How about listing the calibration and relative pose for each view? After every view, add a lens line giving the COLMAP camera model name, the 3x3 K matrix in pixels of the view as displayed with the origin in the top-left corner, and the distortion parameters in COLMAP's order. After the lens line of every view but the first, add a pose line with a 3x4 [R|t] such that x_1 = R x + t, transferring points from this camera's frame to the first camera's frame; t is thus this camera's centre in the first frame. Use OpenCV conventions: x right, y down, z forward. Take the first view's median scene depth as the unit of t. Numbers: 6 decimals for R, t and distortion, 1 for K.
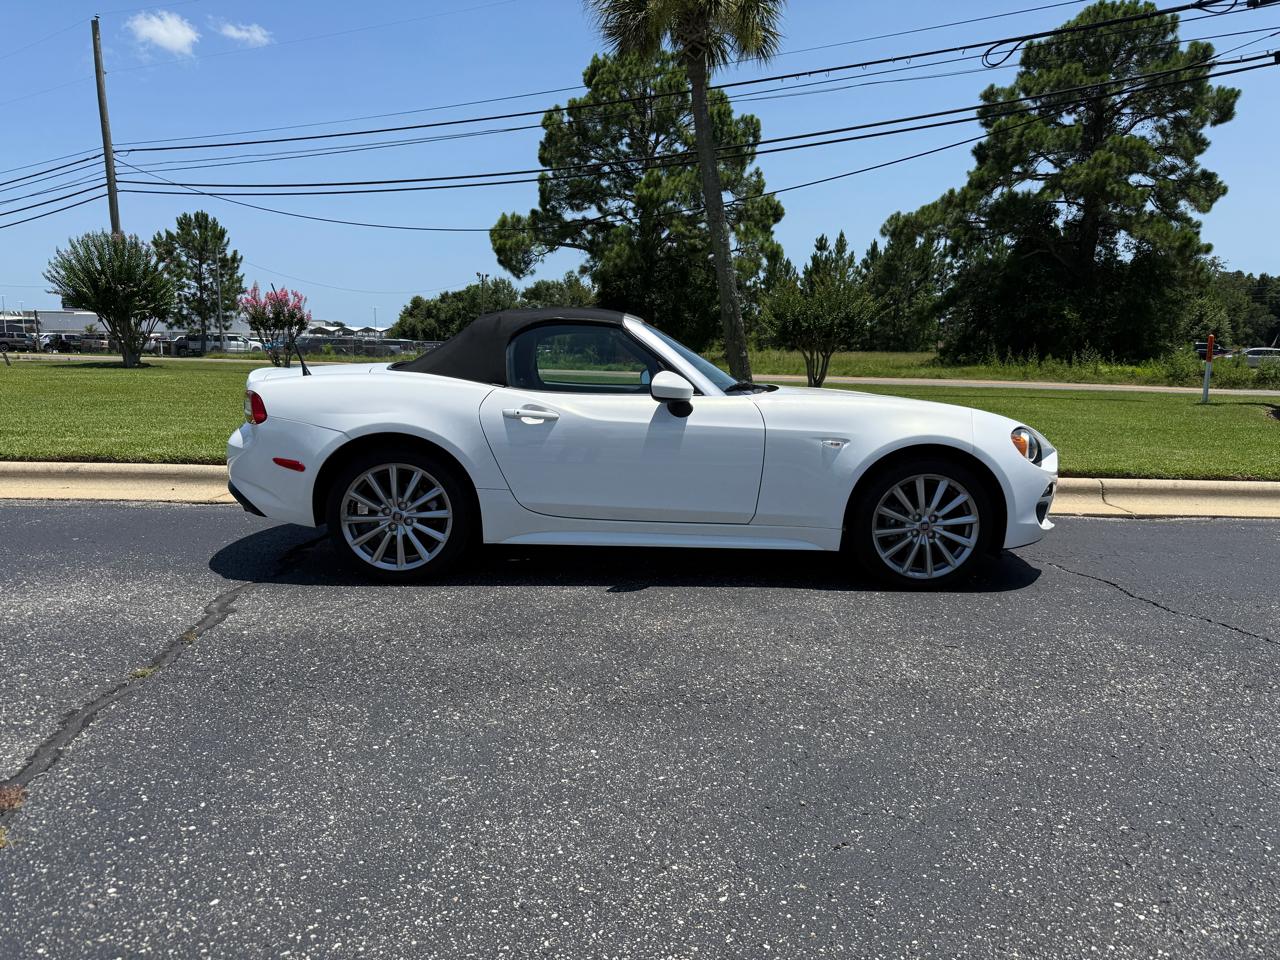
lens RADIAL K [[921.2, 0, 642.2], [0, 921.2, 481.6], [0, 0, 1]] dist [0.013871, -0.020105]
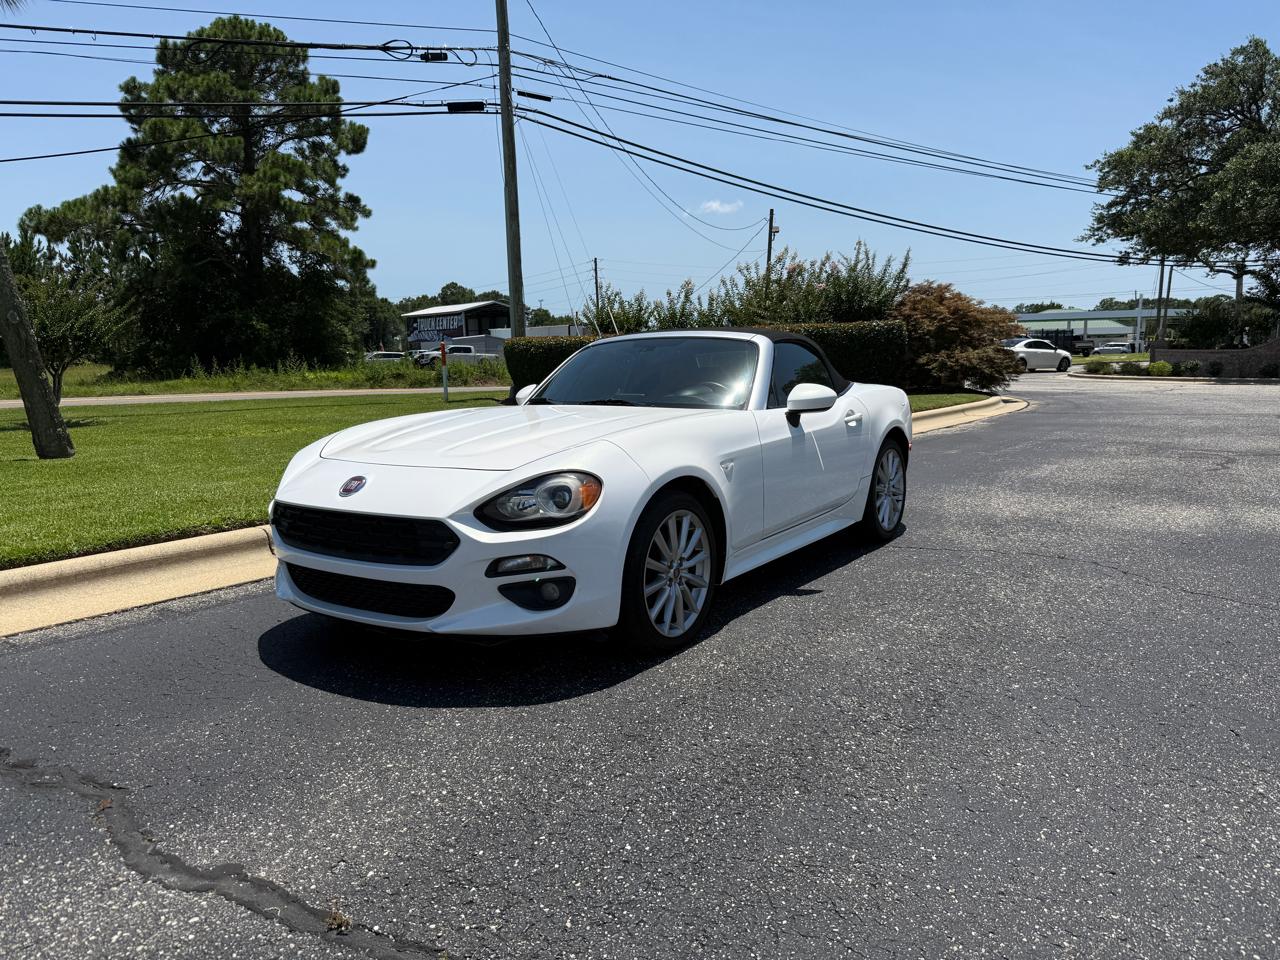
lens RADIAL K [[921.2, 0, 642.5], [0, 921.2, 490.1], [0, 0, 1]] dist [0.013871, -0.020105]
pose [[0.623392, -0.142682, 0.768781, -0.075795], [0.143624, 0.987376, 0.066789, -0.007933], [-0.768605, 0.068780, 0.636015, 0.043386]]
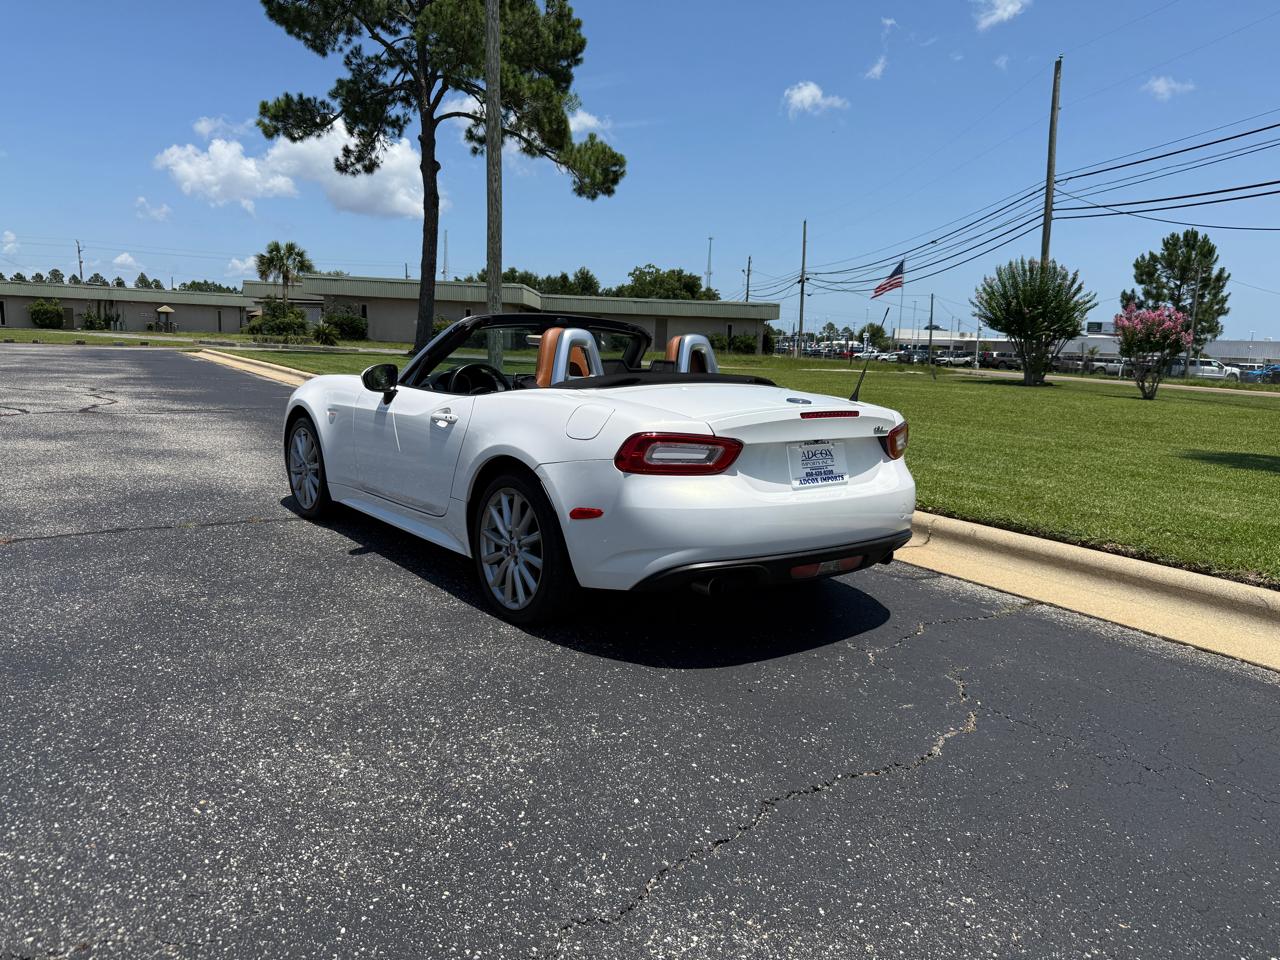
lens RADIAL K [[921.2, 0, 630.6], [0, 921.2, 478.9], [0, 0, 1]] dist [0.013871, -0.020105]
pose [[0.521095, 0.132133, -0.843208, 0.110279], [-0.155850, 0.986064, 0.058205, -0.009083], [0.839149, 0.101084, 0.534427, 0.064729]]
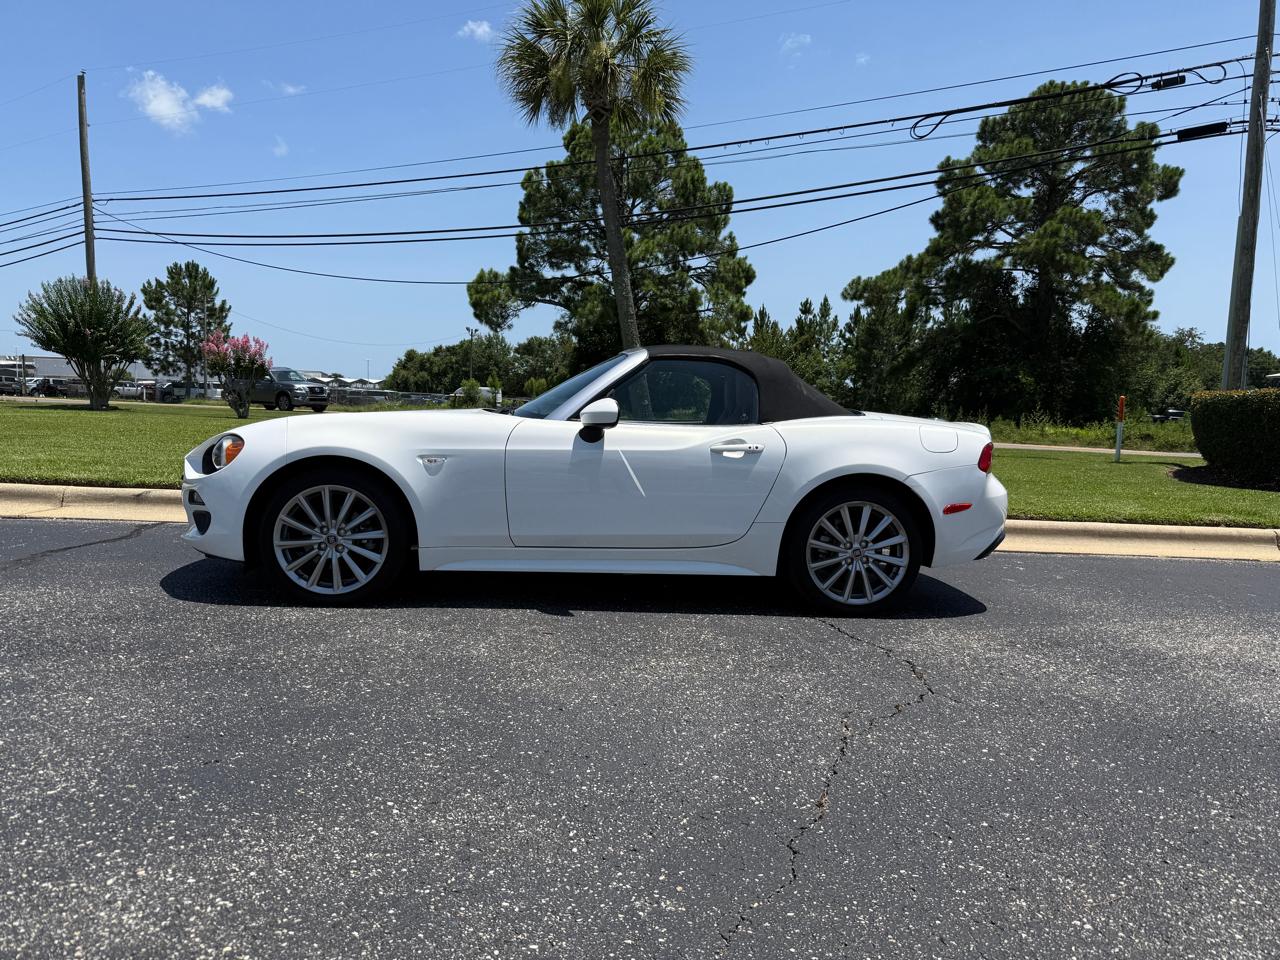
lens RADIAL K [[921.2, 0, 650.9], [0, 921.2, 486.8], [0, 0, 1]] dist [0.013871, -0.020105]
pose [[0.999746, 0.020319, 0.009756, 0.042907], [-0.019727, 0.998157, -0.057389, 0.006178], [-0.010904, 0.057182, 0.998304, -0.010056]]
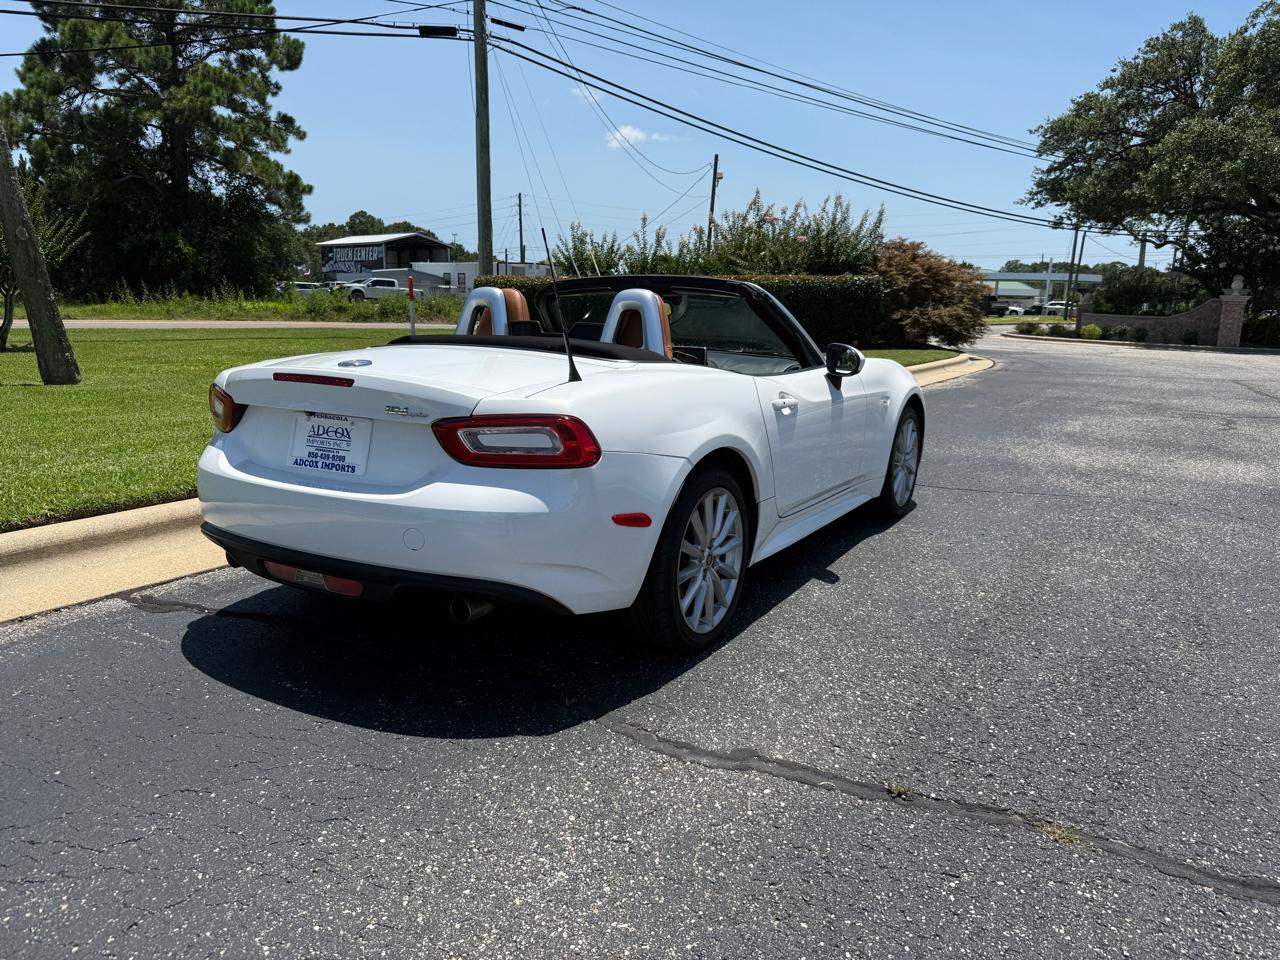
lens RADIAL K [[921.2, 0, 637.9], [0, 921.2, 488.3], [0, 0, 1]] dist [0.013871, -0.020105]
pose [[0.548341, -0.175497, 0.817633, -0.105252], [0.109862, 0.984375, 0.137608, -0.014984], [-0.829007, 0.014371, 0.559053, 0.075268]]
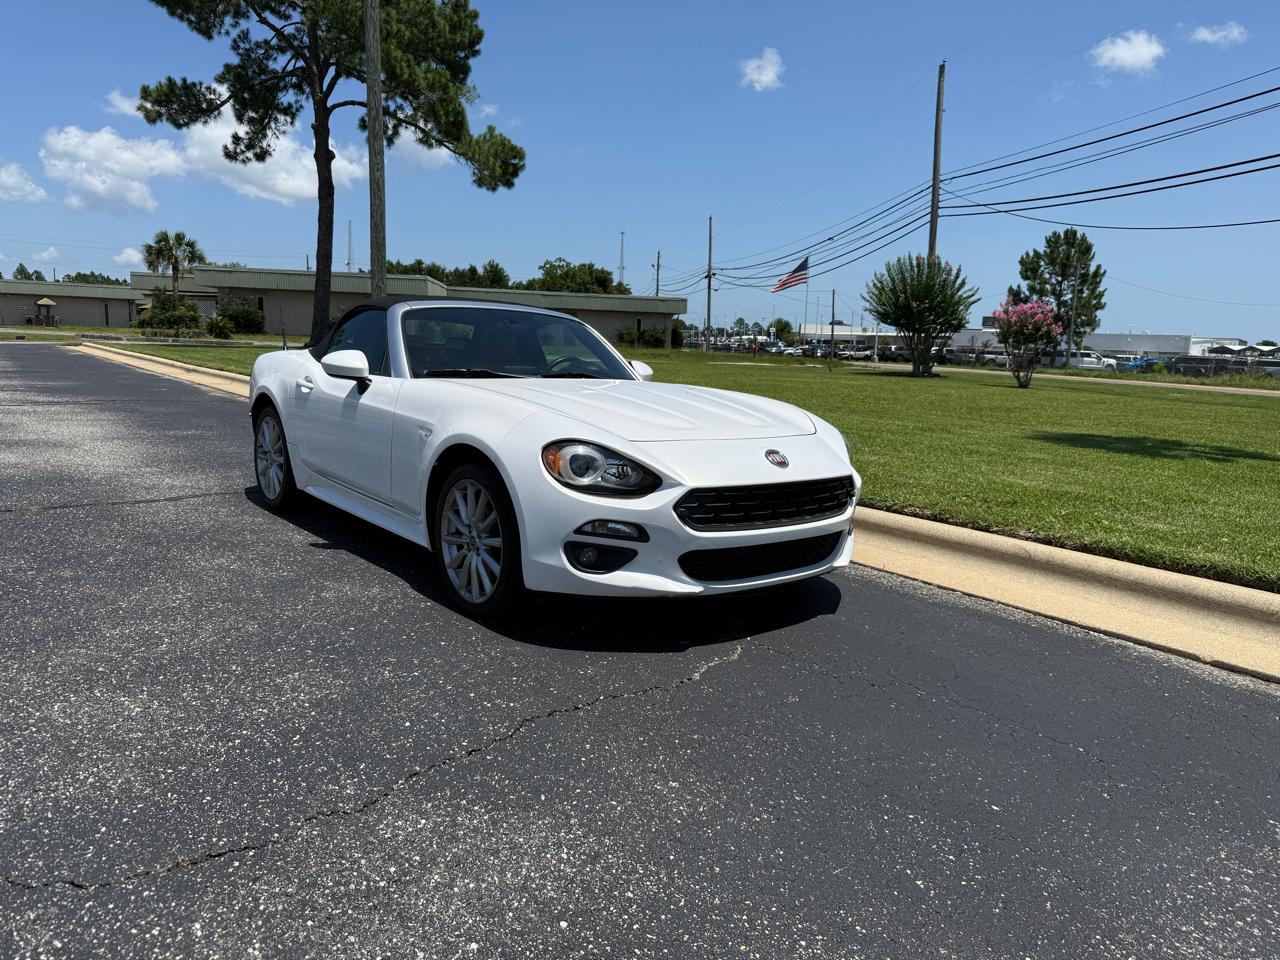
lens RADIAL K [[921.2, 0, 636.9], [0, 921.2, 481.5], [0, 0, 1]] dist [0.013871, -0.020105]
pose [[0.602456, 0.129877, -0.787514, 0.124653], [-0.144990, 0.988064, 0.052034, -0.008326], [0.784873, 0.082833, 0.614096, 0.070043]]
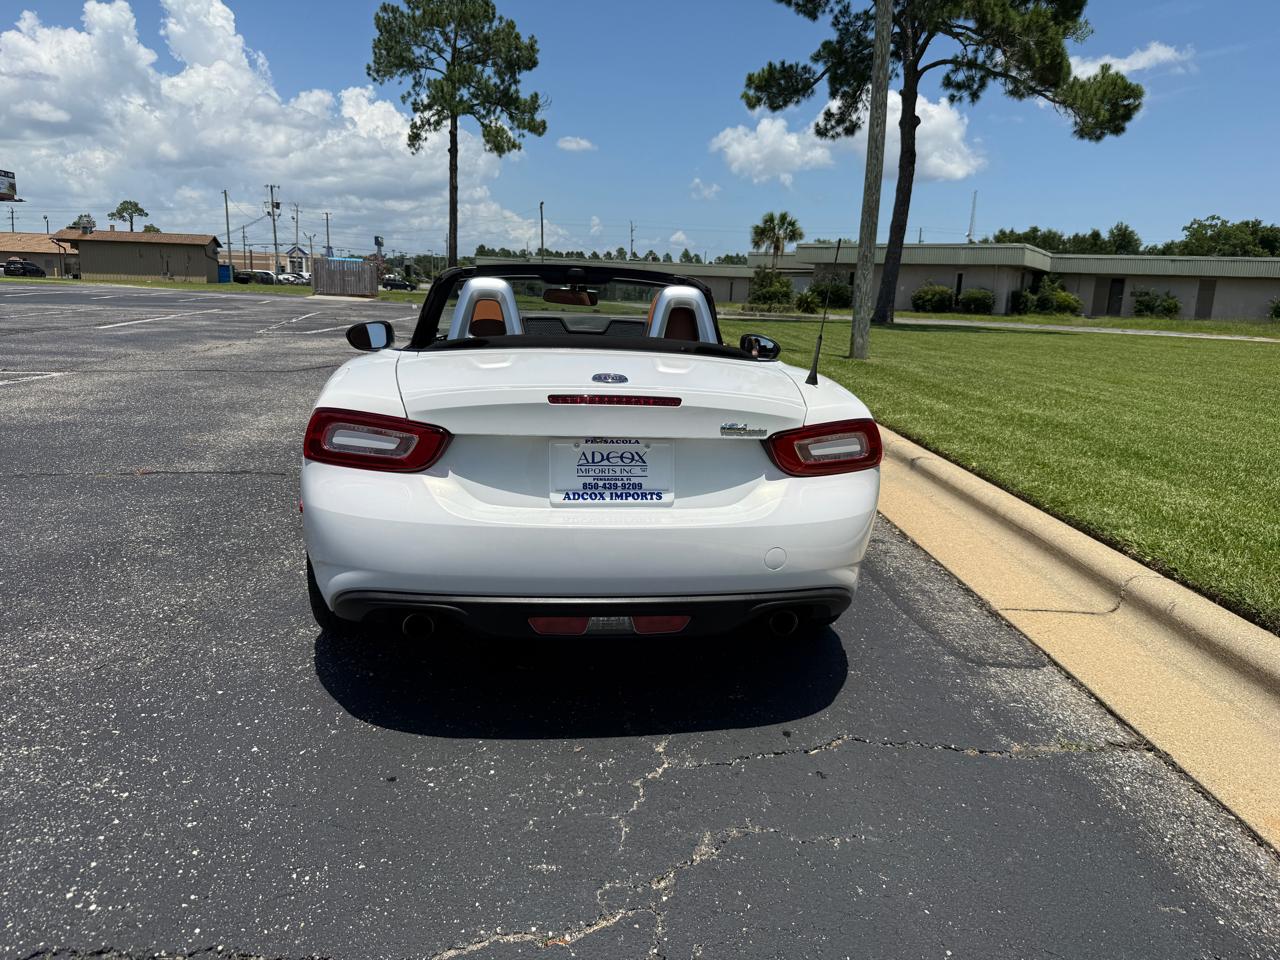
lens RADIAL K [[925.5, 0, 651.6], [0, 925.5, 488.3], [0, 0, 1]] dist [0.005964, -0.012163]
pose [[0.024410, 0.194825, -0.980534, 0.104489], [-0.176462, 0.966265, 0.187597, -0.019845], [0.984005, 0.168448, 0.057966, 0.131112]]
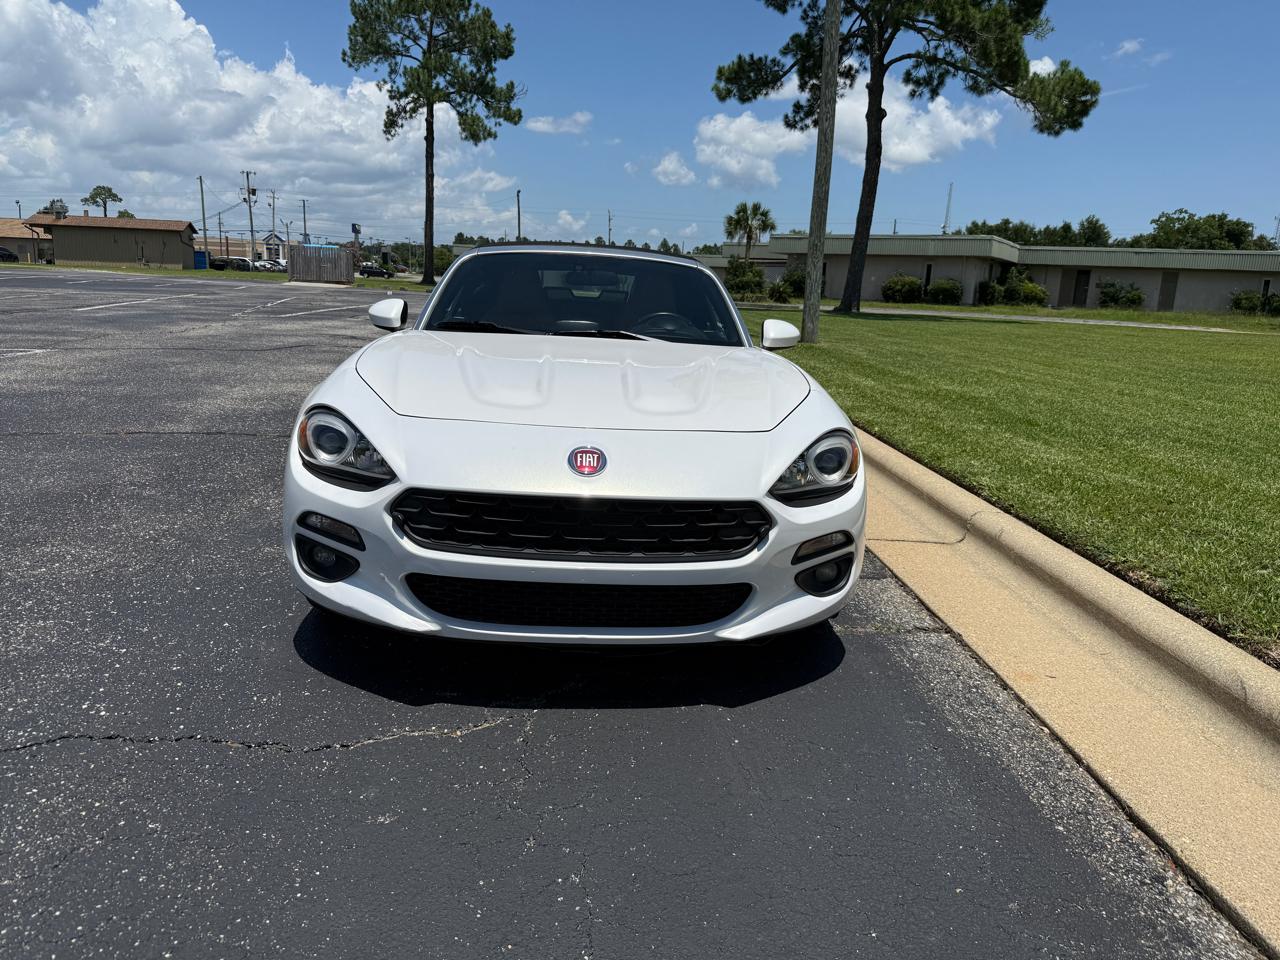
lens RADIAL K [[921.2, 0, 650.5], [0, 921.2, 485.6], [0, 0, 1]] dist [0.013871, -0.020105]
pose [[0.045115, 0.203317, -0.978073, 0.122406], [-0.181674, 0.964413, 0.192097, -0.019357], [0.982323, 0.169024, 0.080447, 0.138678]]
